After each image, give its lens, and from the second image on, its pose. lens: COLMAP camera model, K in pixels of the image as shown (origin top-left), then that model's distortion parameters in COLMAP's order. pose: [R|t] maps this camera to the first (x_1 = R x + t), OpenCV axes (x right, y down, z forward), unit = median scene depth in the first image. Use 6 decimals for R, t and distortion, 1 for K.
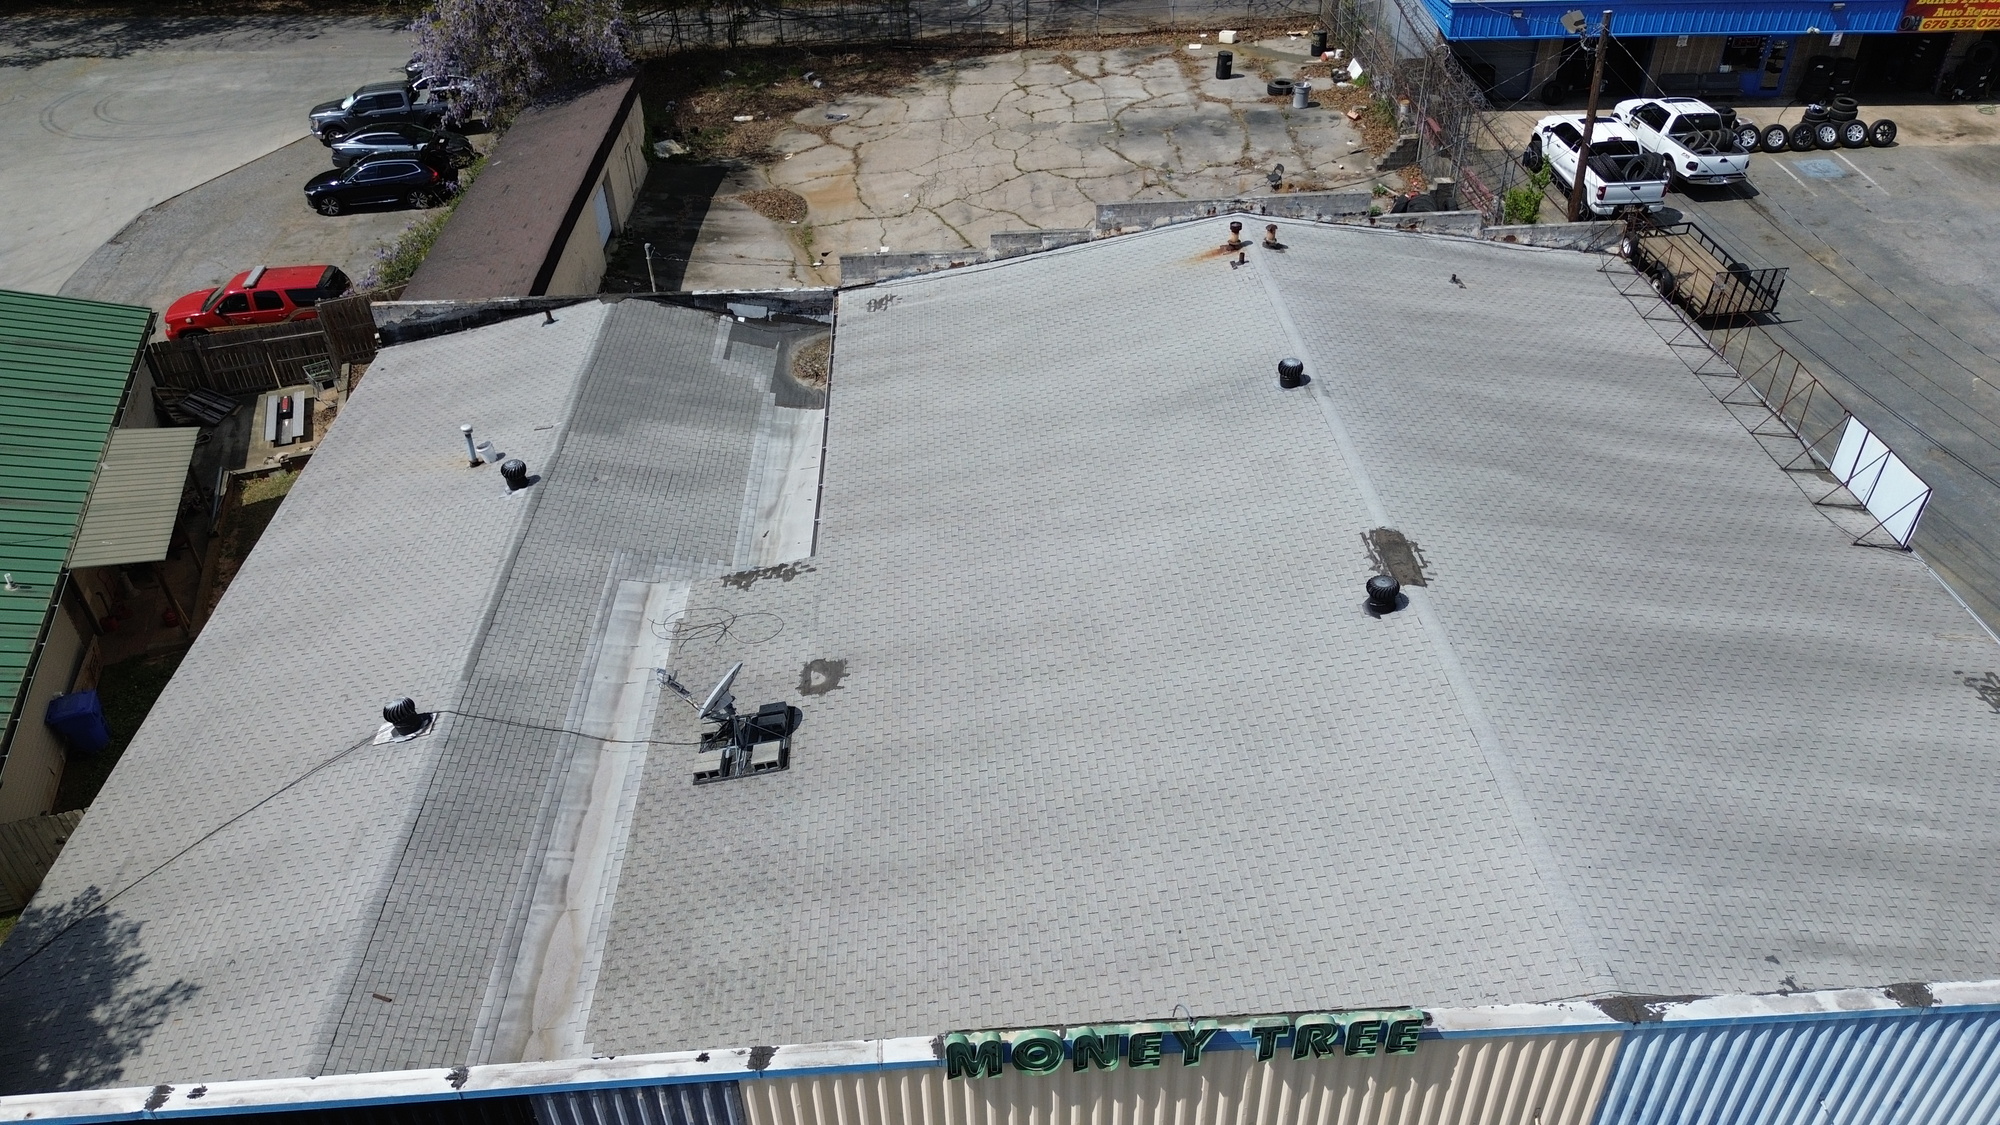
lens RADIAL K [[1414.5, 0, 1000.0], [0, 1414.5, 562.5], [0, 0, 1]] dist [0.082855, -0.106605]
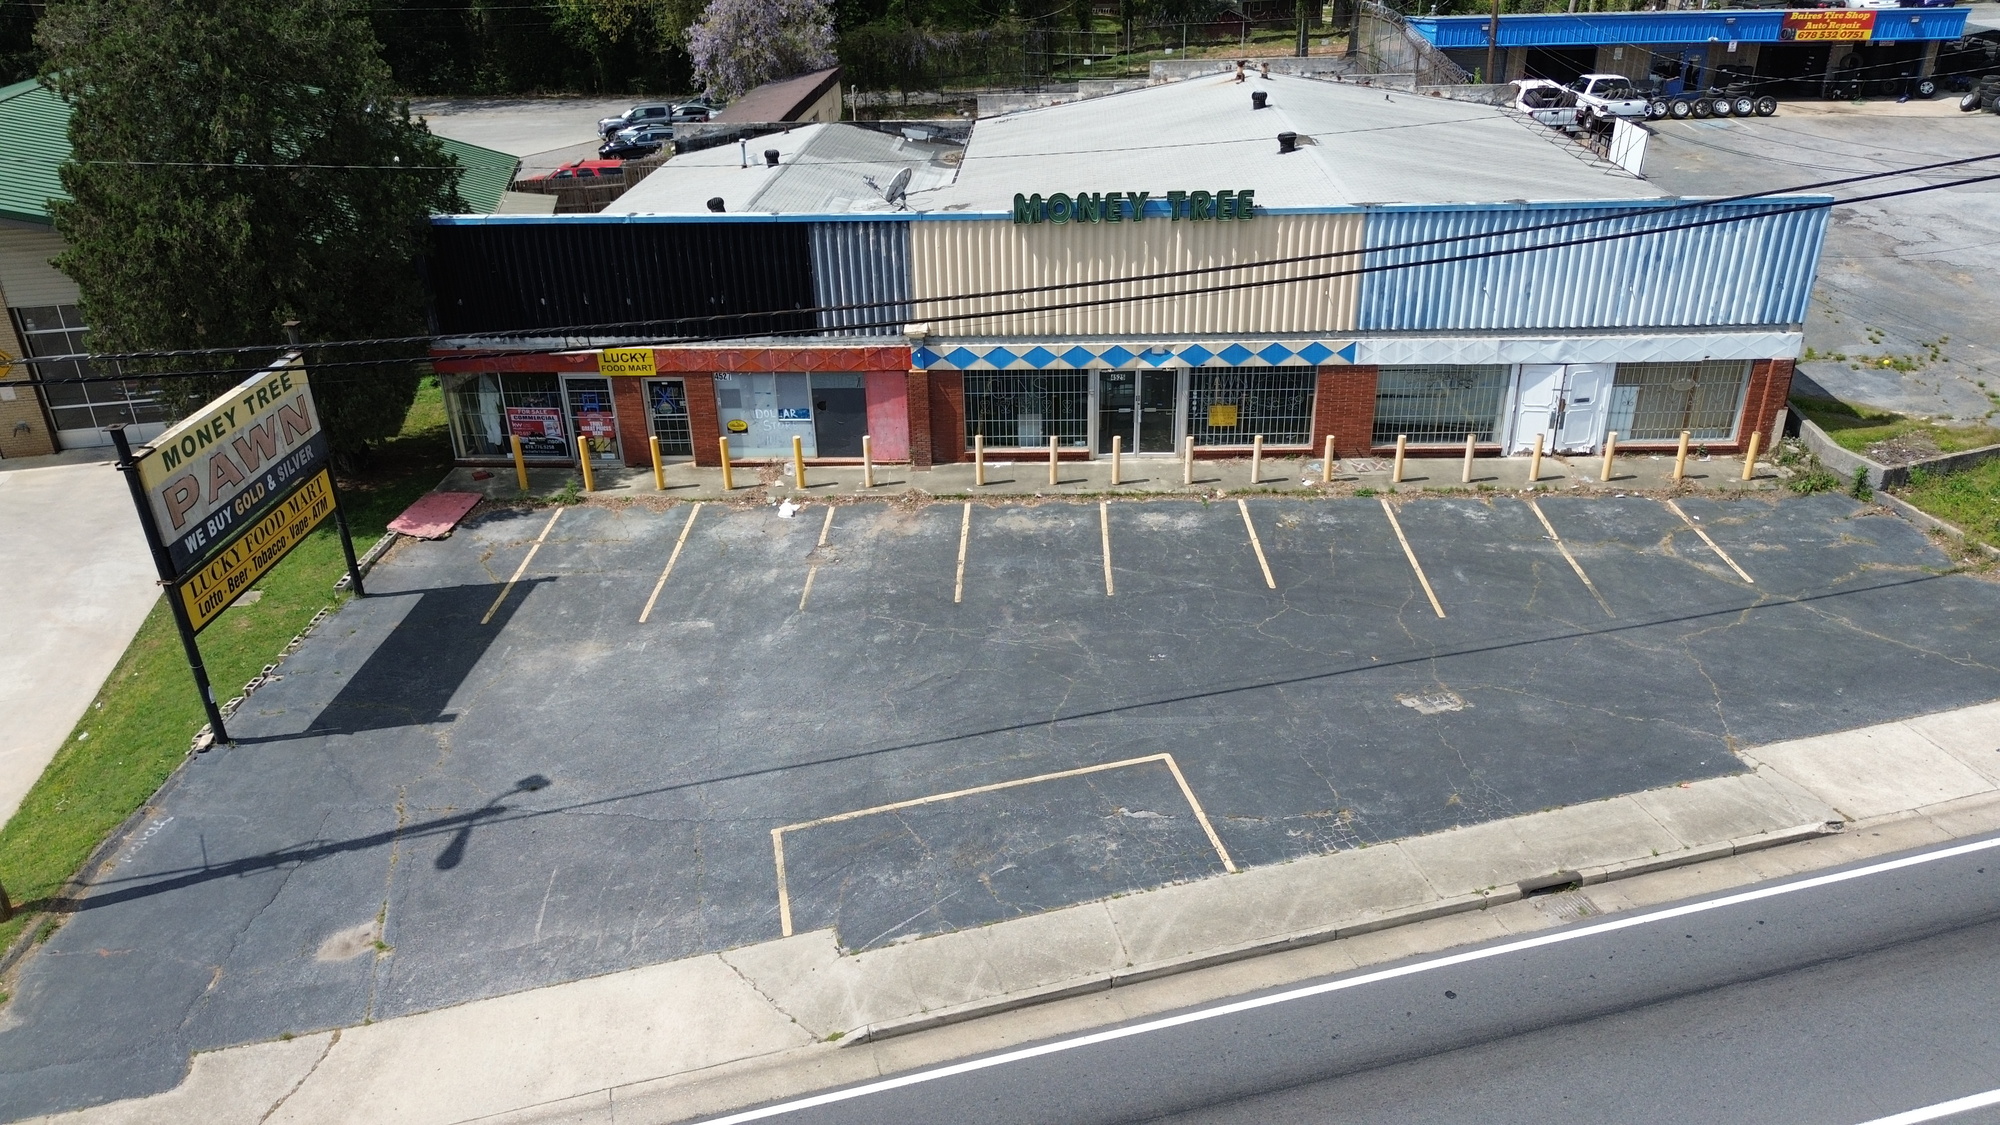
lens RADIAL K [[1405.4, 0, 1000.0], [0, 1405.4, 562.5], [0, 0, 1]] dist [0.087600, -0.093385]
pose [[0.995422, 0.040930, -0.086375, 0.058423], [-0.055266, 0.983765, -0.170739, 0.512903], [0.077984, 0.174730, 0.981523, -0.374789]]
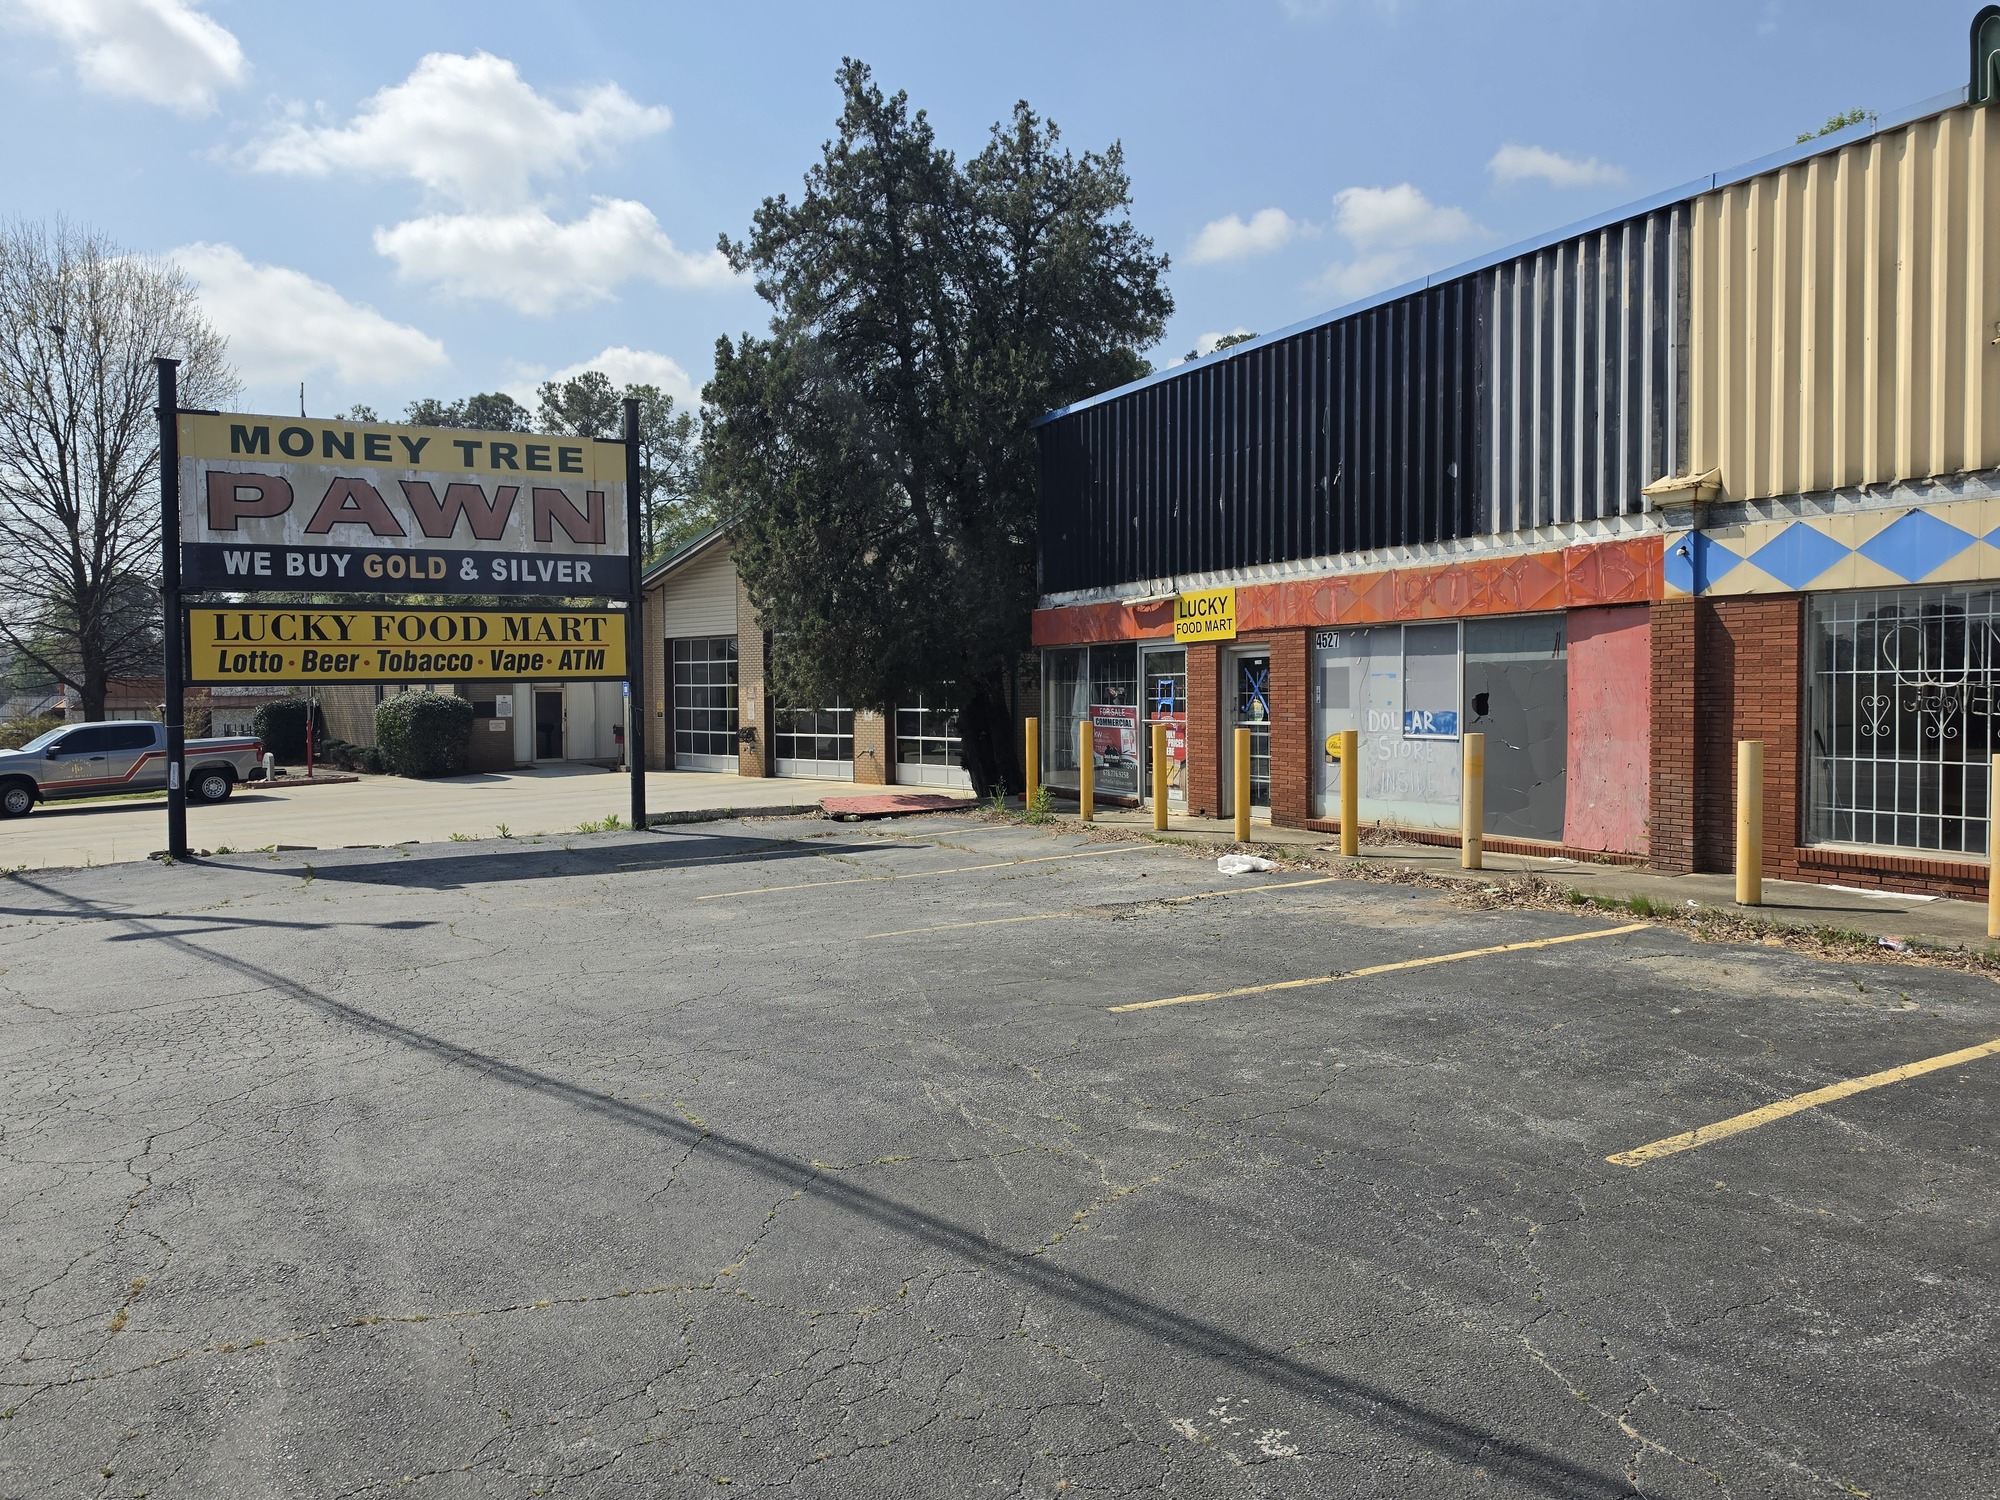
lens RADIAL K [[1371.6, 0, 1014.4], [0, 1371.6, 736.2], [0, 0, 1]] dist [0.109152, -0.178219]
pose [[0.437884, 0.048248, -0.897736, 0.154309], [-0.536252, 0.815490, -0.217737, 0.423841], [0.721589, 0.576757, 0.382963, 0.268053]]
